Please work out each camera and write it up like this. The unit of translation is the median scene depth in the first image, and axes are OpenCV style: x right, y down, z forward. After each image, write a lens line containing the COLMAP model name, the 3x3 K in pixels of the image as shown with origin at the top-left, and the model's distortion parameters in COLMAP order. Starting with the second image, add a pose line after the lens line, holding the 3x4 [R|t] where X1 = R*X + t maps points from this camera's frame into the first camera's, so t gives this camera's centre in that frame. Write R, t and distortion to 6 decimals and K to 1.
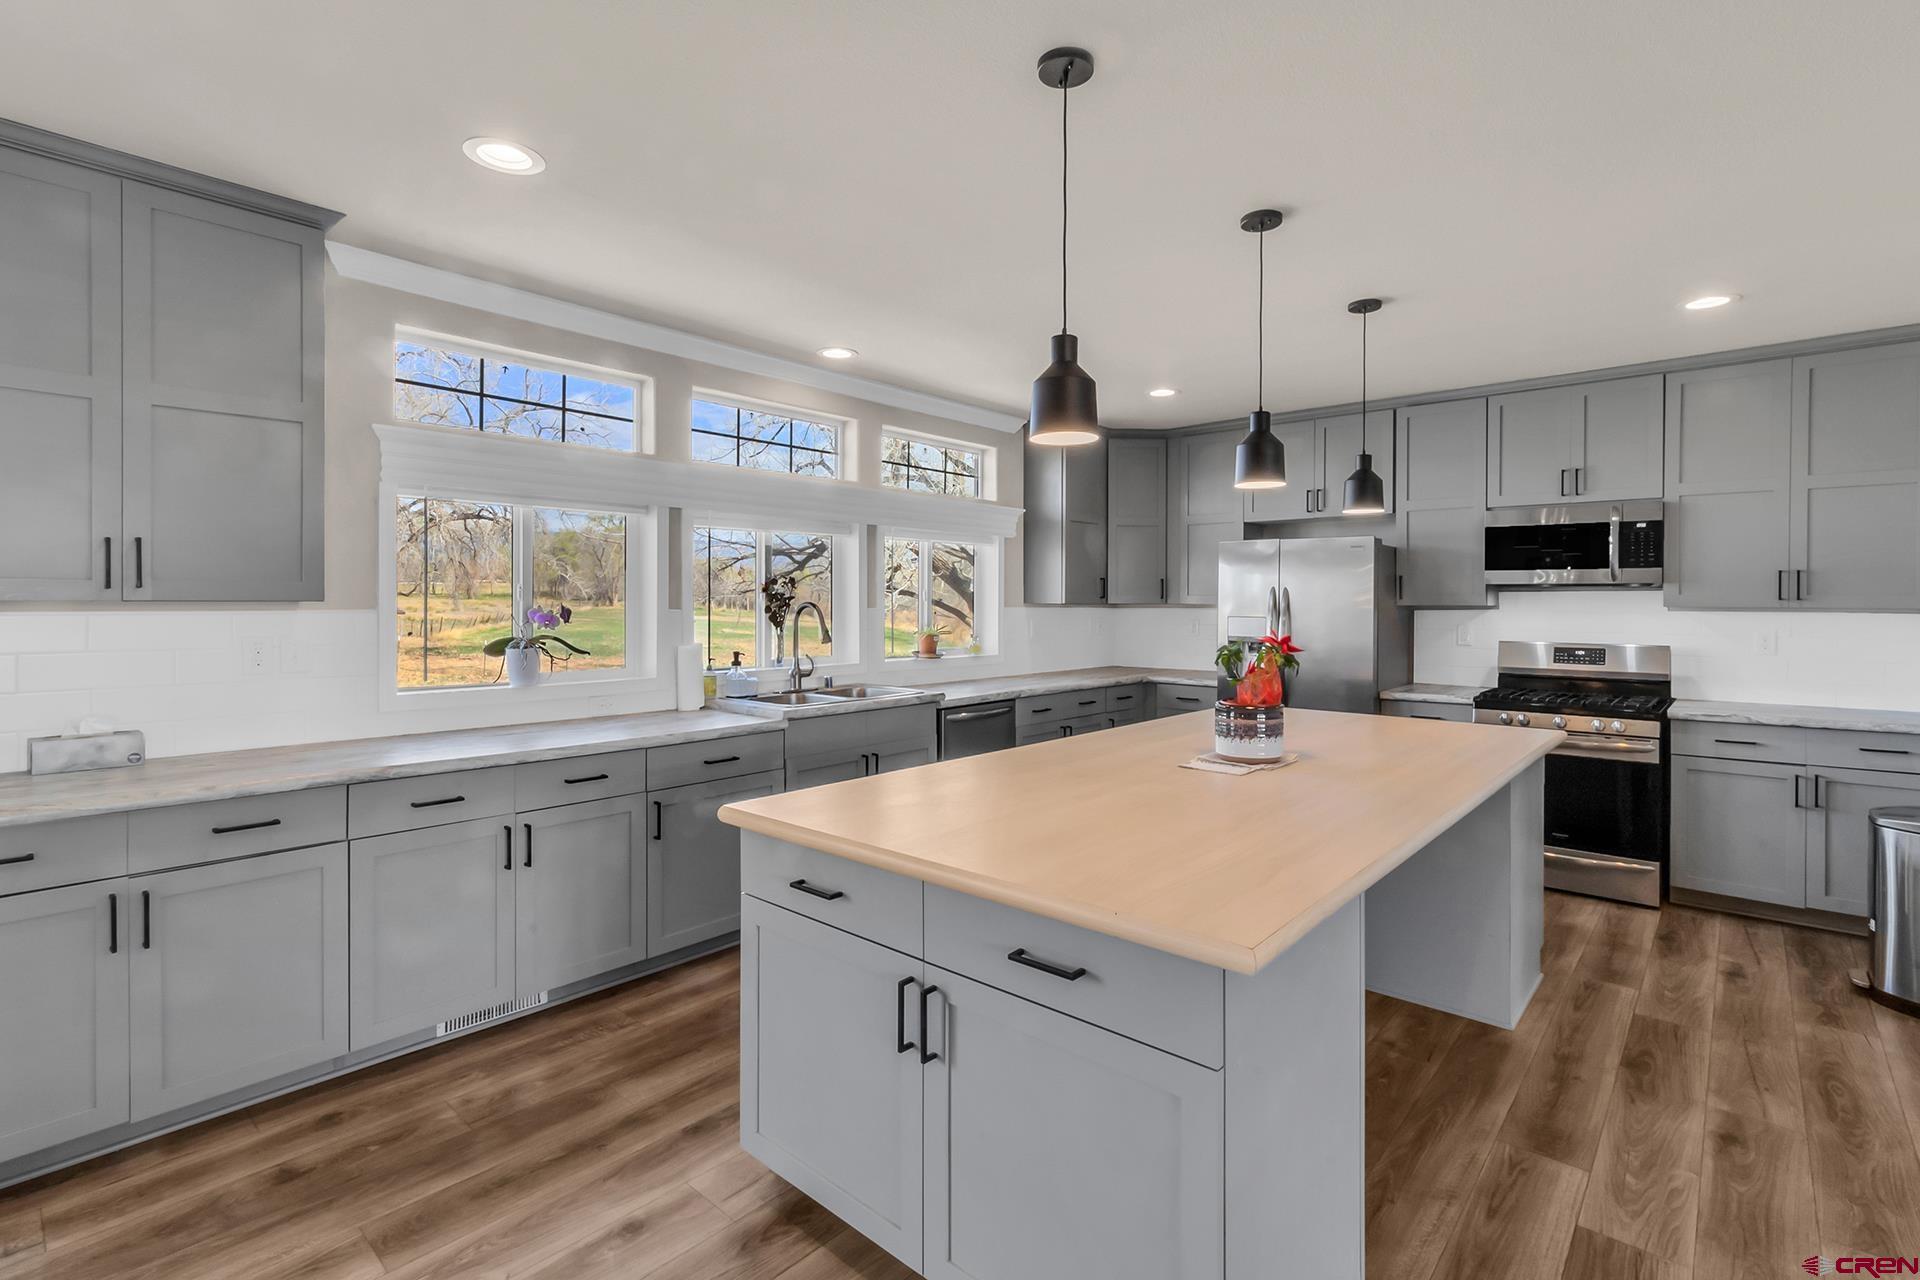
lens RADIAL K [[891.9, 0, 960.2], [0, 891.9, 611.1], [0, 0, 1]] dist [-0.008292, 0.003769]
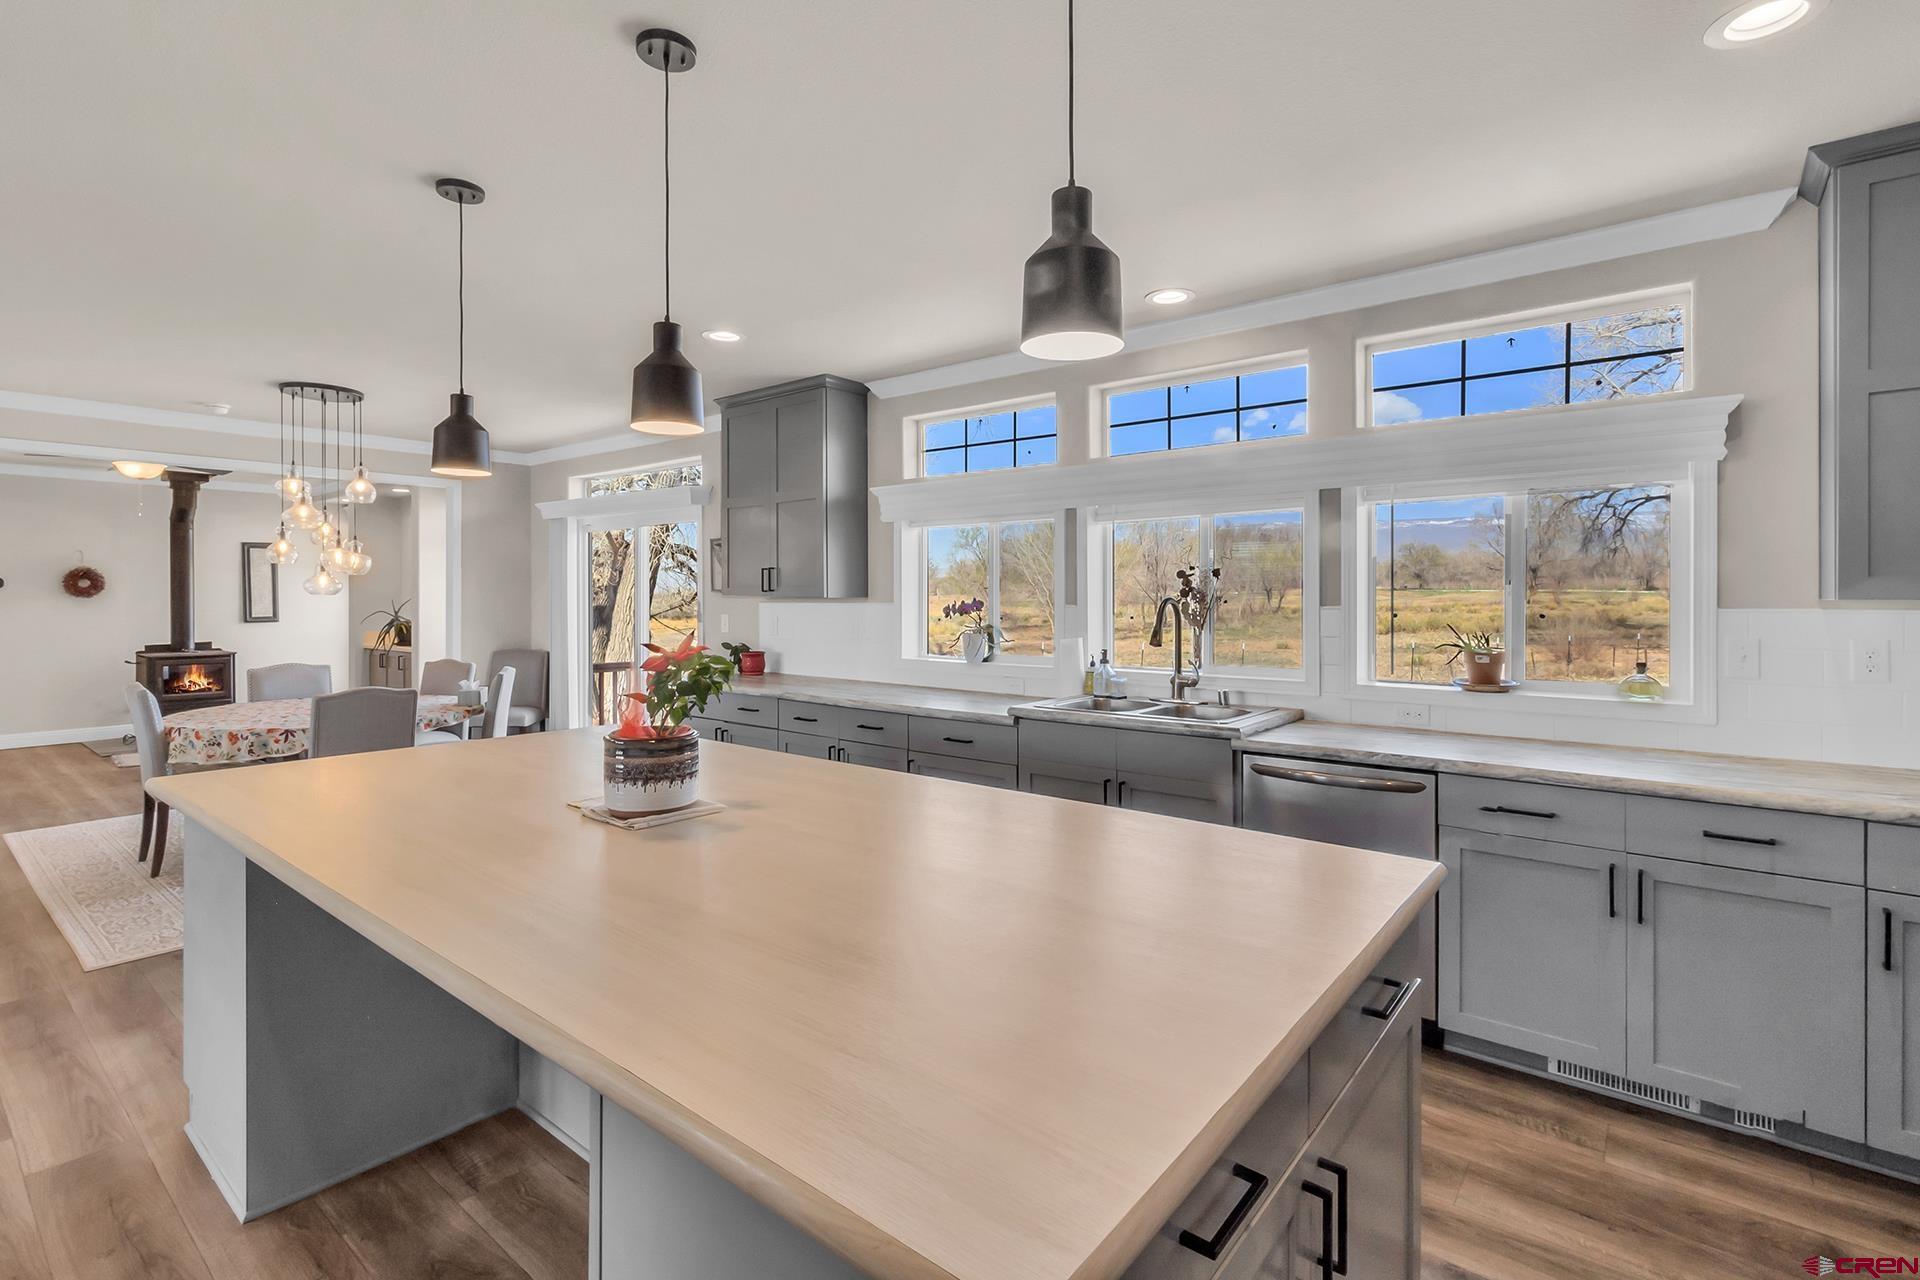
lens RADIAL K [[891.9, 0, 964.8], [0, 891.9, 597.5], [0, 0, 1]] dist [-0.008292, 0.003769]
pose [[0.056515, -0.004837, -0.998390, 0.402499], [-0.009524, 0.999940, -0.005383, -0.002071], [0.998356, 0.009813, 0.056465, 0.454136]]
